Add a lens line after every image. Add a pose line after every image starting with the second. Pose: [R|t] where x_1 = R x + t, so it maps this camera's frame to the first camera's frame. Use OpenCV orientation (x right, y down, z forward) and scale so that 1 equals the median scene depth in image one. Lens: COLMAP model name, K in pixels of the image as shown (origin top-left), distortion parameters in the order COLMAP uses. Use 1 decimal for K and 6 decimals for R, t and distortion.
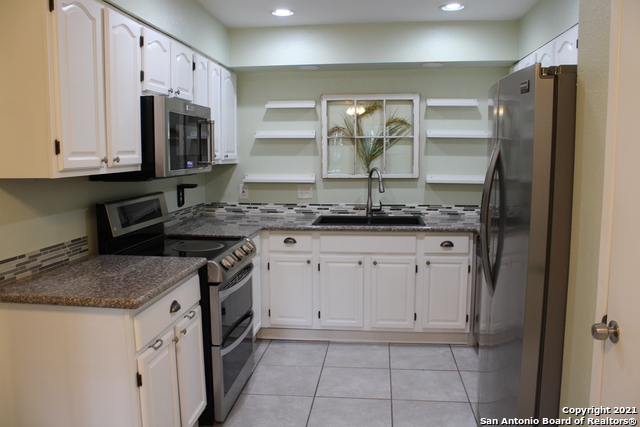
lens RADIAL K [[525.3, 0, 320.0], [0, 525.3, 213.5], [0, 0, 1]] dist [-0.168345, 0.134492]
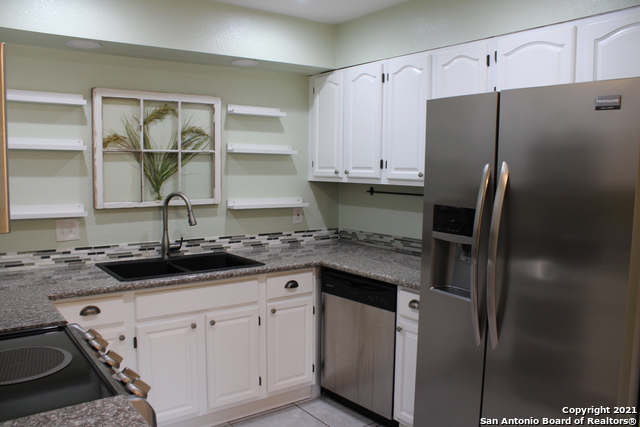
lens RADIAL K [[525.3, 0, 320.0], [0, 525.3, 213.5], [0, 0, 1]] dist [-0.168345, 0.134492]
pose [[0.733741, -0.048331, 0.677708, -0.238115], [0.067918, 0.997688, -0.002382, -0.040864], [-0.676027, 0.047776, 0.735327, 0.315998]]
